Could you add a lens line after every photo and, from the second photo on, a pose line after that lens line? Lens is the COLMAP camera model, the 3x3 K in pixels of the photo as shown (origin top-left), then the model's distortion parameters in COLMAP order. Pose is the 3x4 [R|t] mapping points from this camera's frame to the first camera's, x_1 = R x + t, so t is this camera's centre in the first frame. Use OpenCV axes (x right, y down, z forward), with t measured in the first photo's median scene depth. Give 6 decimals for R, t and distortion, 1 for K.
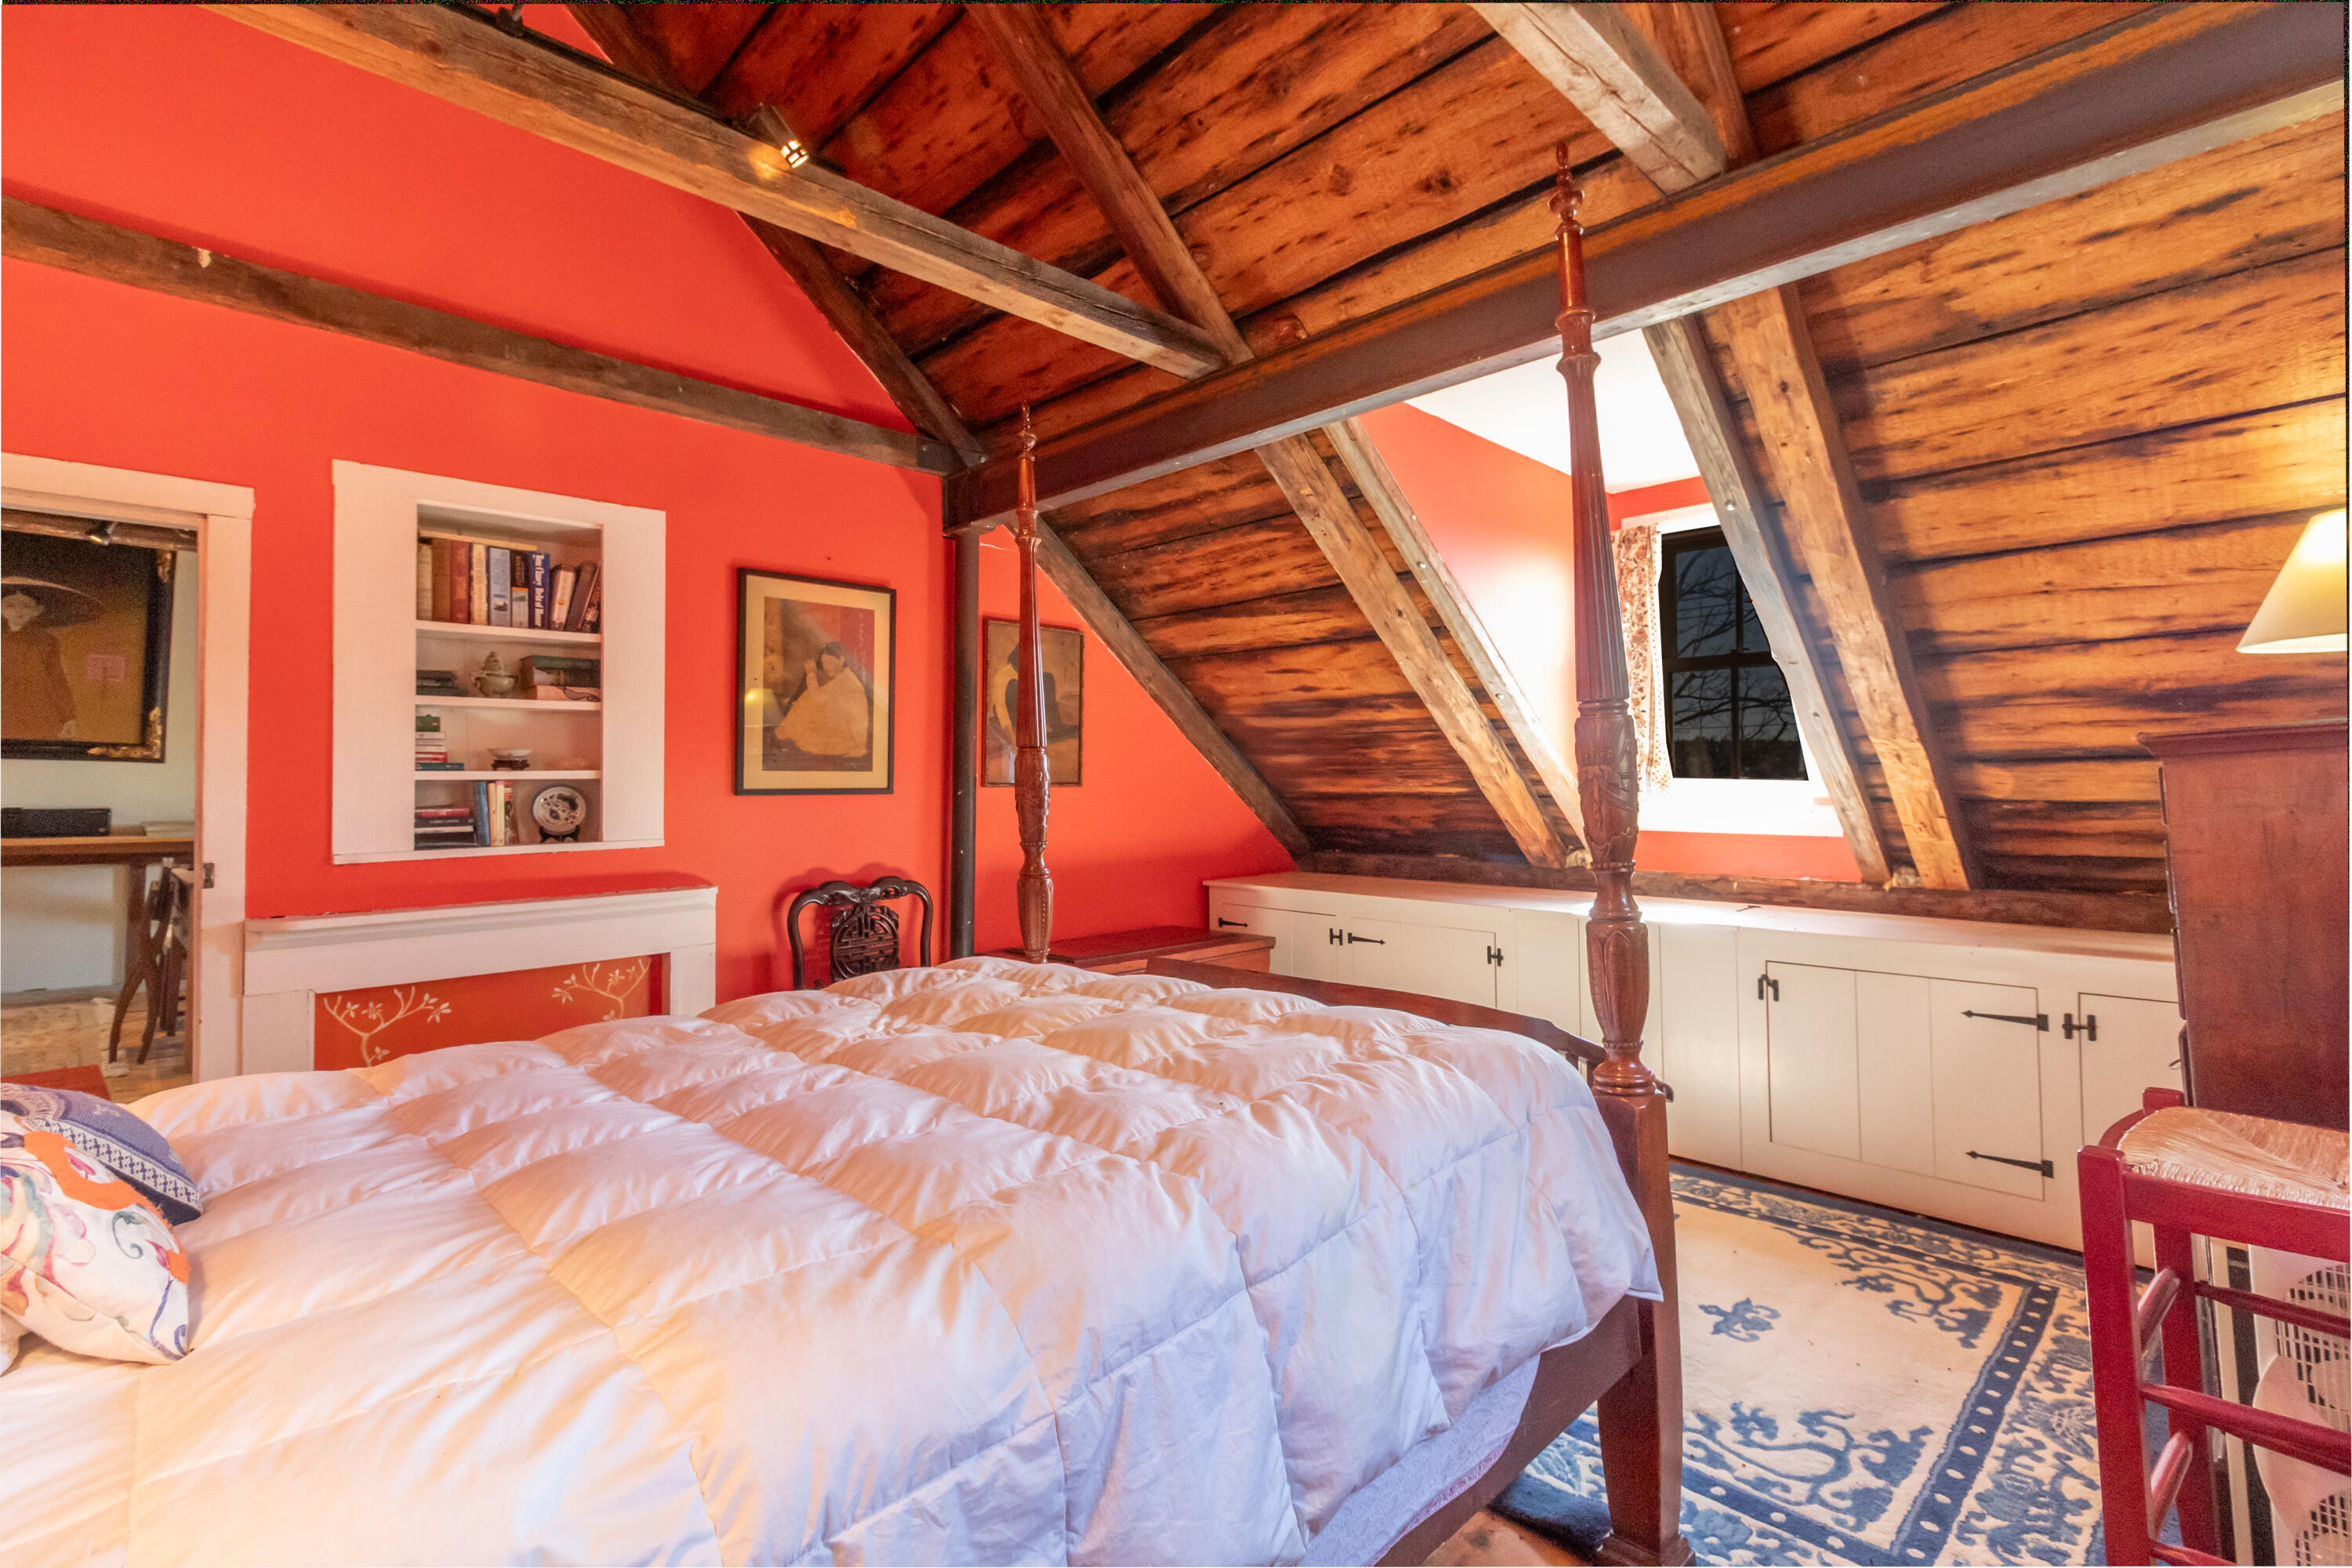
lens RADIAL K [[1073.1, 0, 1176.0], [0, 1073.1, 784.0], [0, 0, 1]] dist [0.000211, 0.000180]
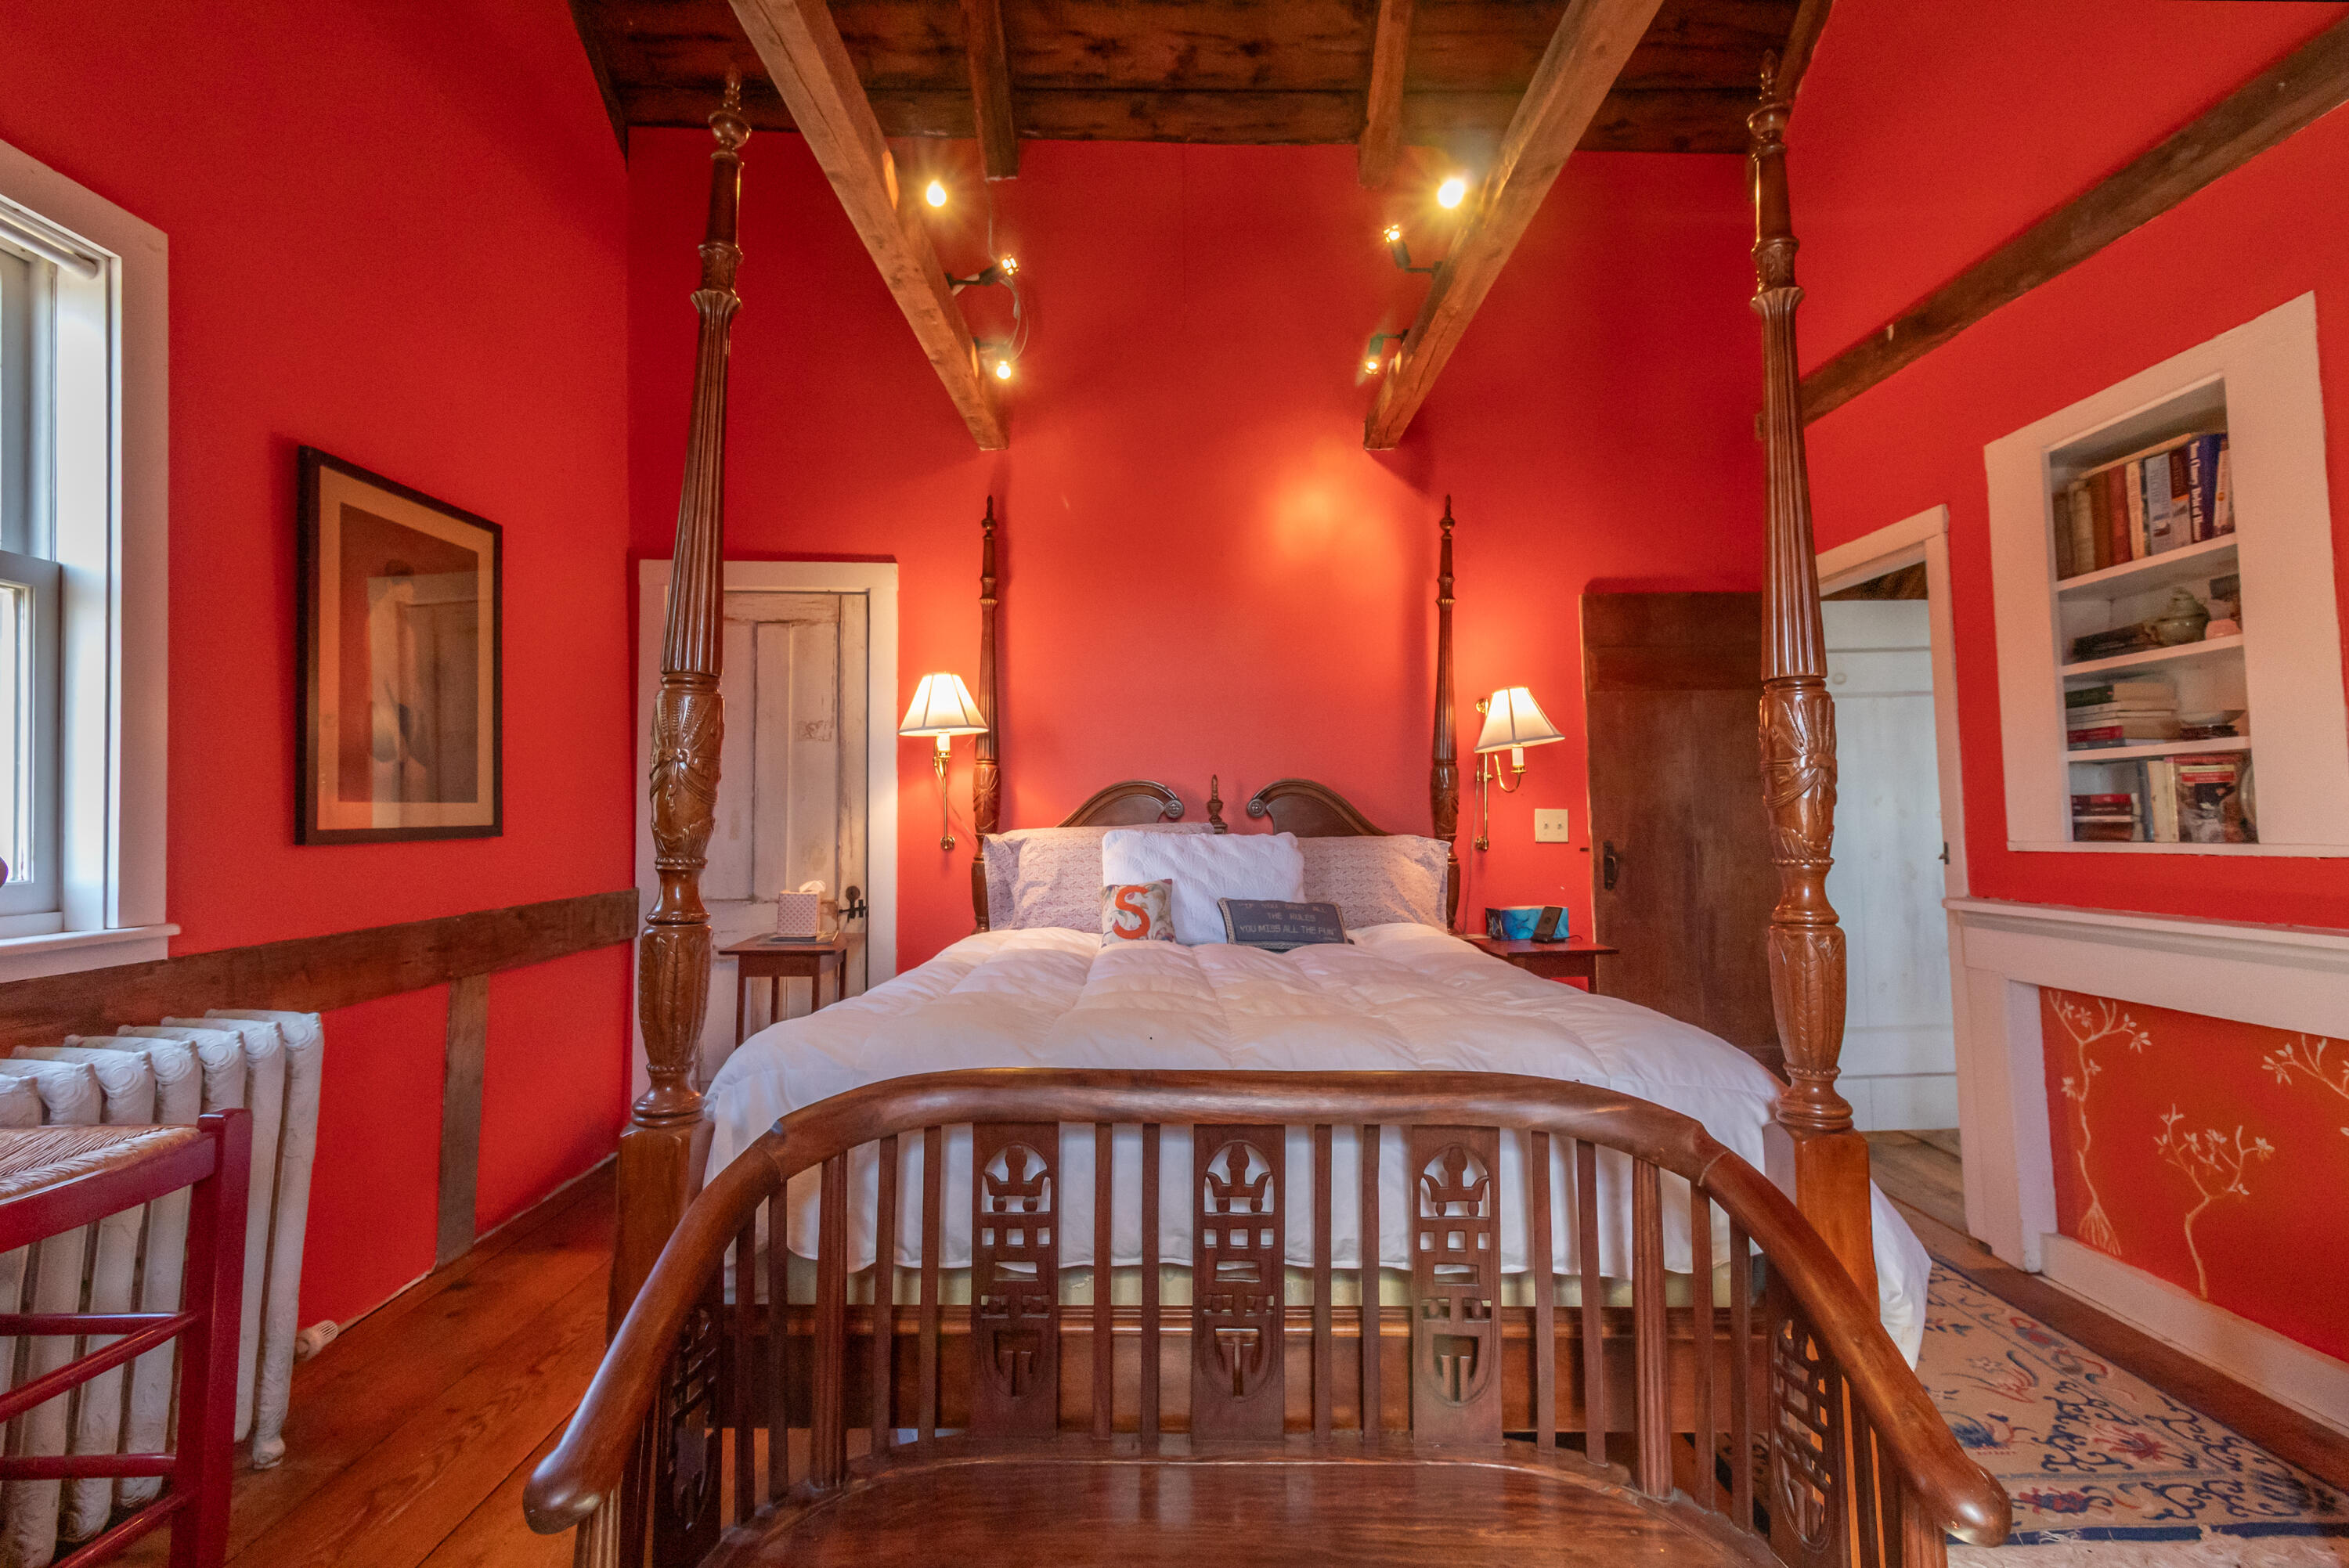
lens RADIAL K [[1090.8, 0, 1195.9], [0, 1090.8, 776.0], [0, 0, 1]] dist [-0.000411, 0.000449]
pose [[-0.684308, -0.012773, -0.729081, 0.397802], [0.018019, 0.999245, -0.034418, 0.024047], [0.728971, -0.036689, -0.683561, 0.995830]]
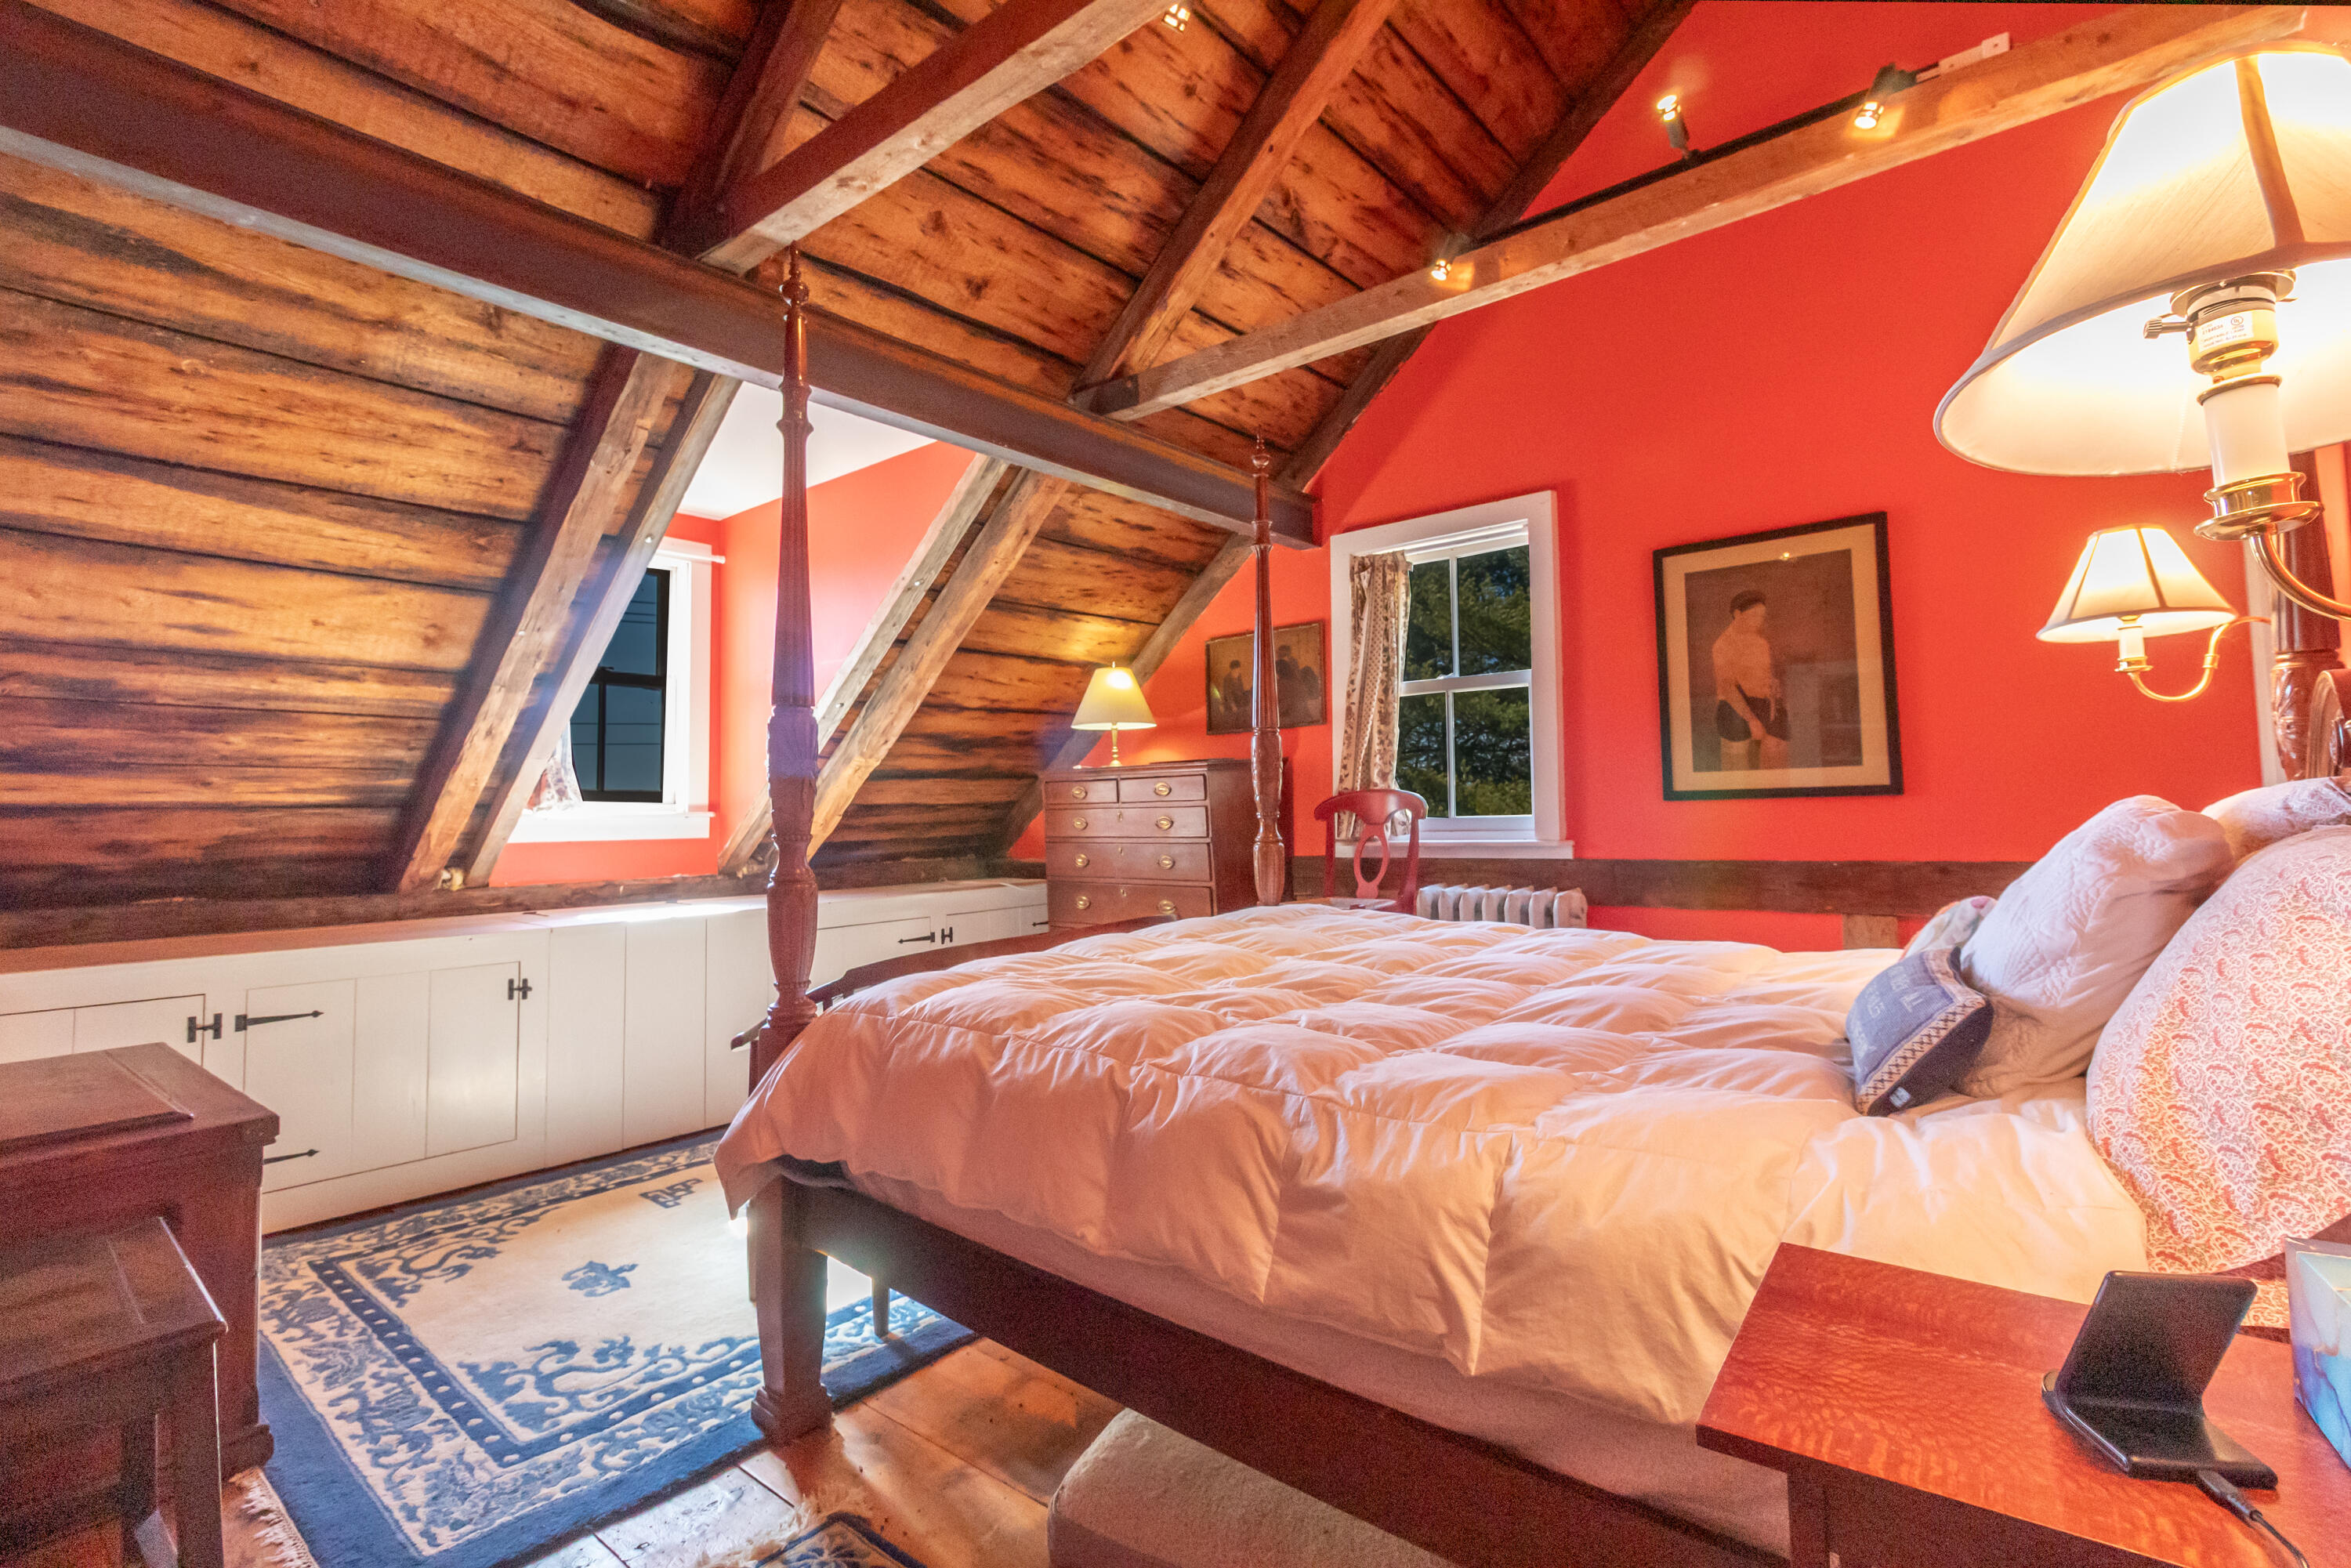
lens RADIAL K [[1098.4, 0, 1175.5], [0, 1098.4, 784.0], [0, 0, 1]] dist [-0.000451, 0.000039]
pose [[-0.102794, 0.031685, 0.994198, -0.785844], [0.017122, 0.999401, -0.030080, 0.040846], [-0.994555, 0.013930, -0.103275, 0.708590]]
